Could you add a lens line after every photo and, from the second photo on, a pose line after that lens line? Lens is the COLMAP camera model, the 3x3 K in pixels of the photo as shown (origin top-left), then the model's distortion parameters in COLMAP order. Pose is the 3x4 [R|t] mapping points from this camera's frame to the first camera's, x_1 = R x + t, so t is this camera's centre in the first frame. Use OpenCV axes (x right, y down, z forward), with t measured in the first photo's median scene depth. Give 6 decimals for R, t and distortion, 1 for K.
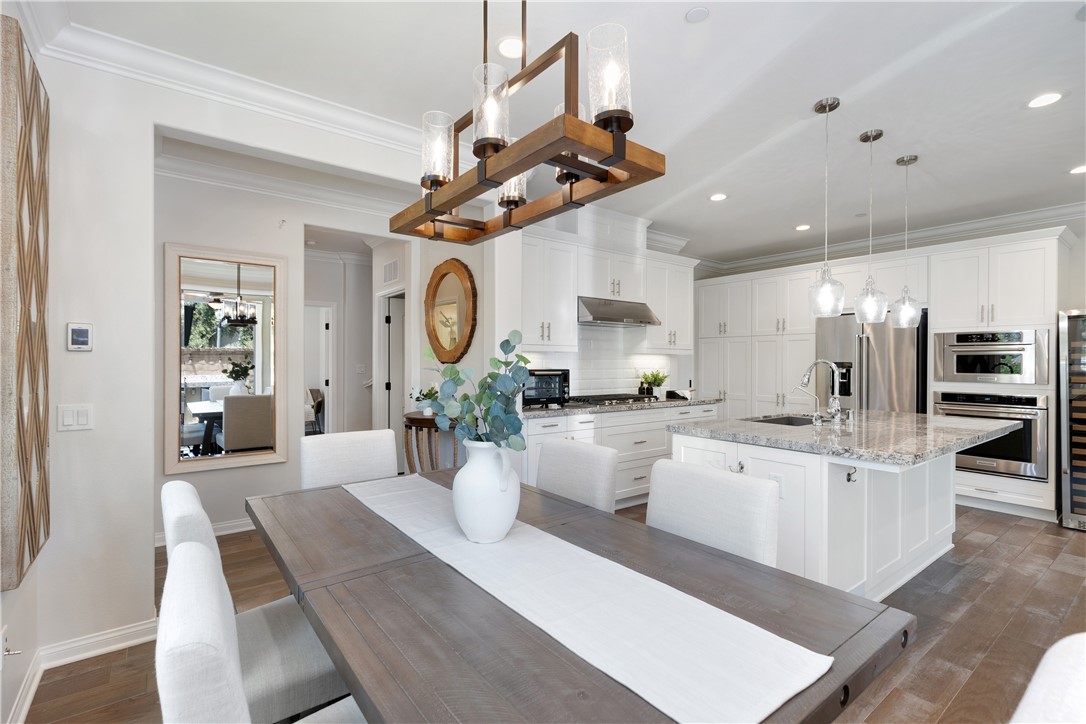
lens RADIAL K [[495.8, 0, 542.7], [0, 495.8, 364.5], [0, 0, 1]] dist [0.010219, -0.002831]
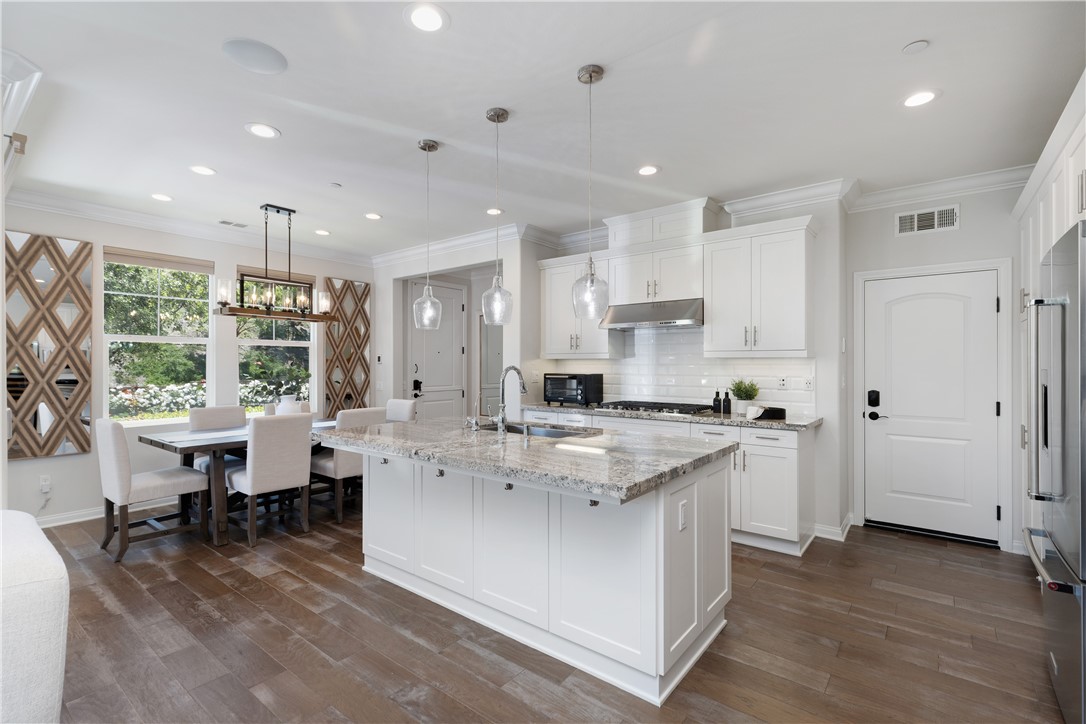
lens RADIAL K [[495.8, 0, 540.8], [0, 495.8, 360.7], [0, 0, 1]] dist [0.010219, -0.002831]
pose [[0.246211, -0.010479, -0.969159, 1.076178], [-0.003997, 0.999922, -0.011827, -0.006702], [0.969208, 0.006785, 0.246150, 0.596315]]
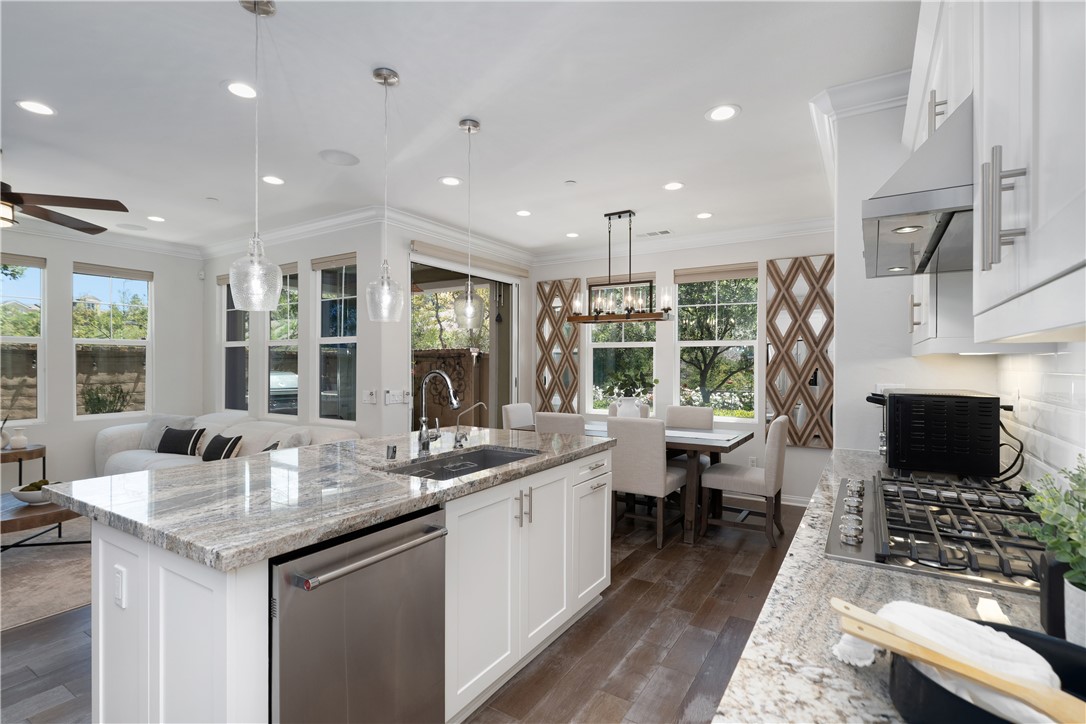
lens RADIAL K [[520.7, 0, 537.7], [0, 520.7, 361.1], [0, 0, 1]] dist [0.002142, -0.001611]
pose [[-0.938464, -0.007498, -0.345297, 0.502961], [-0.006908, 0.999972, -0.002941, -0.015687], [0.345309, -0.000374, -0.938489, 1.278675]]
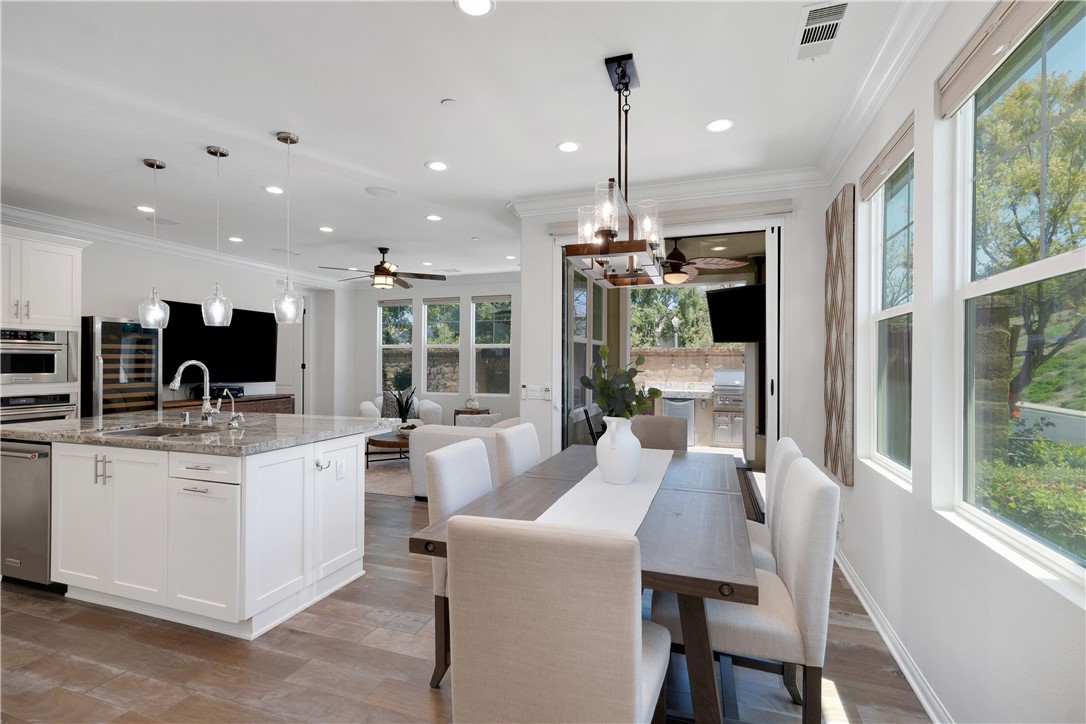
lens RADIAL K [[495.8, 0, 536.2], [0, 495.8, 359.9], [0, 0, 1]] dist [0.010219, -0.002831]
pose [[-0.543468, -0.001197, 0.839429, -0.429314], [-0.000713, 0.999999, 0.000964, -0.008895], [-0.839430, -0.000075, -0.543468, 0.700695]]
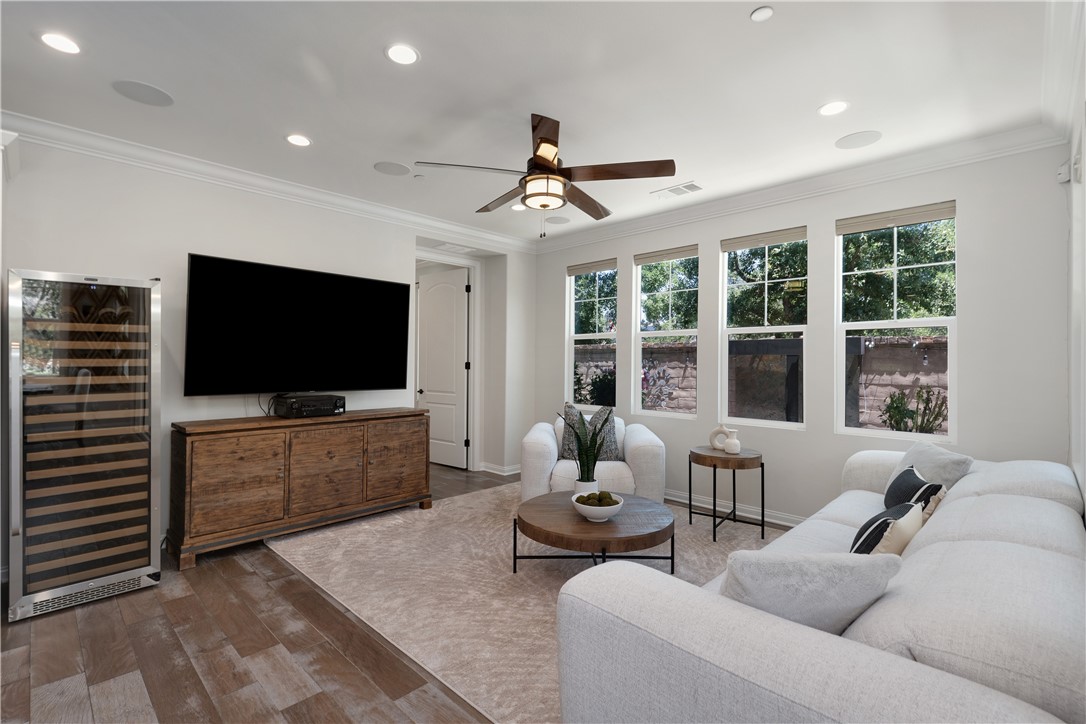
lens RADIAL K [[495.8, 0, 538.8], [0, 495.8, 359.9], [0, 0, 1]] dist [0.010219, -0.002831]
pose [[-0.138600, 0.000175, 0.990348, 0.313516], [-0.001789, 0.999998, -0.000427, 0.002056], [-0.990347, -0.001831, -0.138600, 0.402546]]
